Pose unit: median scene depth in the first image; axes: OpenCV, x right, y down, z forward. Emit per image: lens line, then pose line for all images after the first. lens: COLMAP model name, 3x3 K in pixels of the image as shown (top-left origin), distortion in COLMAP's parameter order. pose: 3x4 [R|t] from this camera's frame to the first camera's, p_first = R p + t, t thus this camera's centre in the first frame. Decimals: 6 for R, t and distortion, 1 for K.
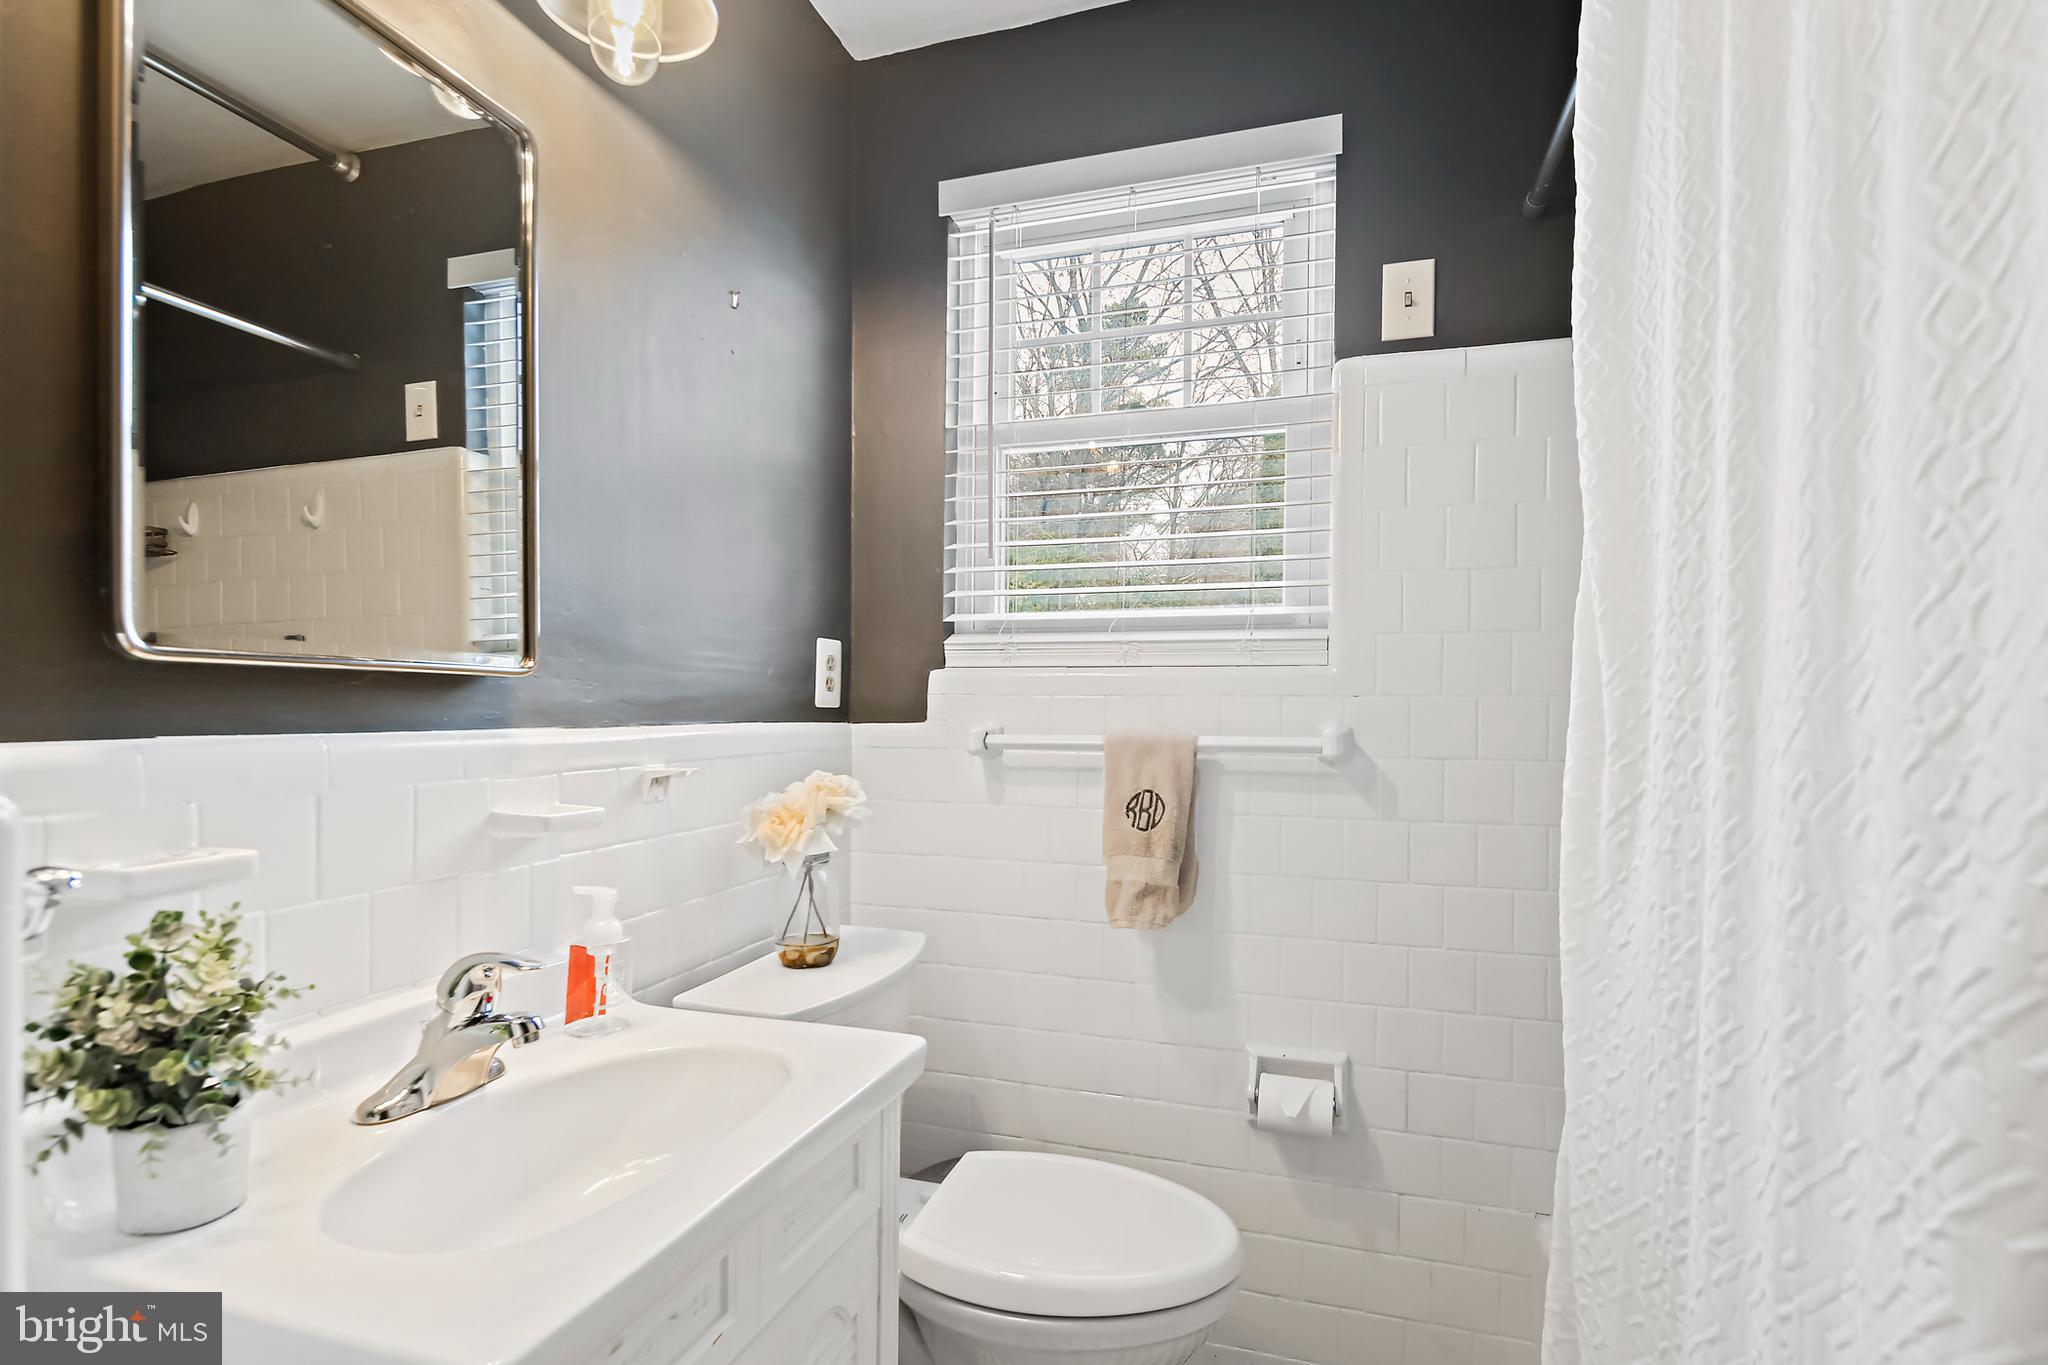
lens RADIAL K [[1014.8, 0, 1020.6], [0, 1014.8, 713.2], [0, 0, 1]] dist [0.008958, -0.008177]
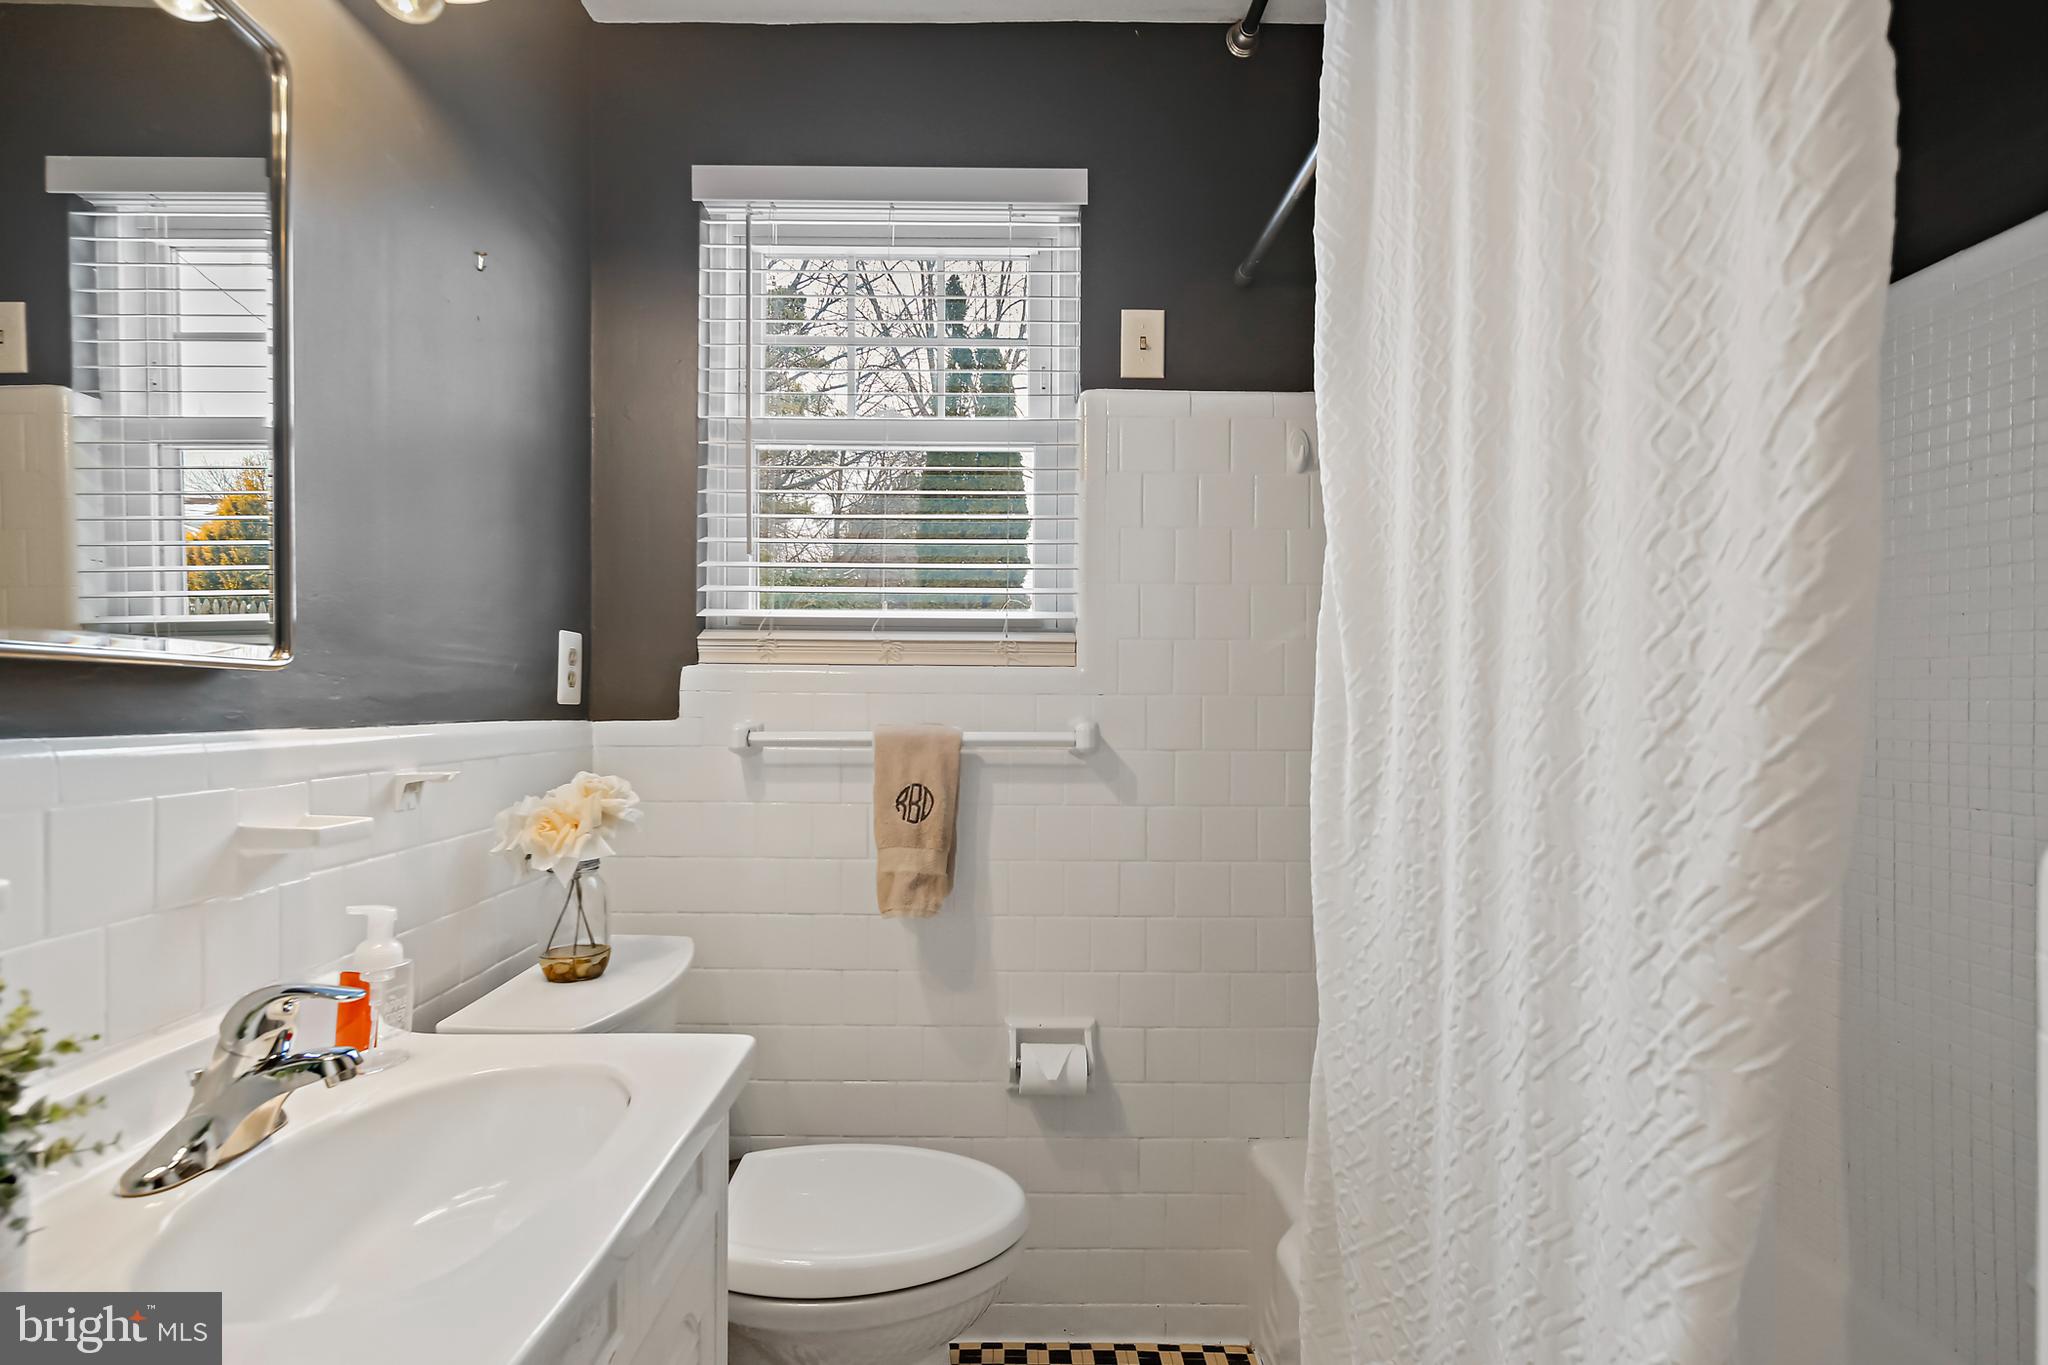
lens RADIAL K [[1001.8, 0, 1029.5], [0, 1001.8, 703.2], [0, 0, 1]] dist [0.002633, -0.002704]
pose [[0.949798, 0.000721, 0.312862, -0.178865], [0.000874, 0.999987, -0.004960, -0.004041], [-0.312862, 0.004984, 0.949786, -0.030951]]
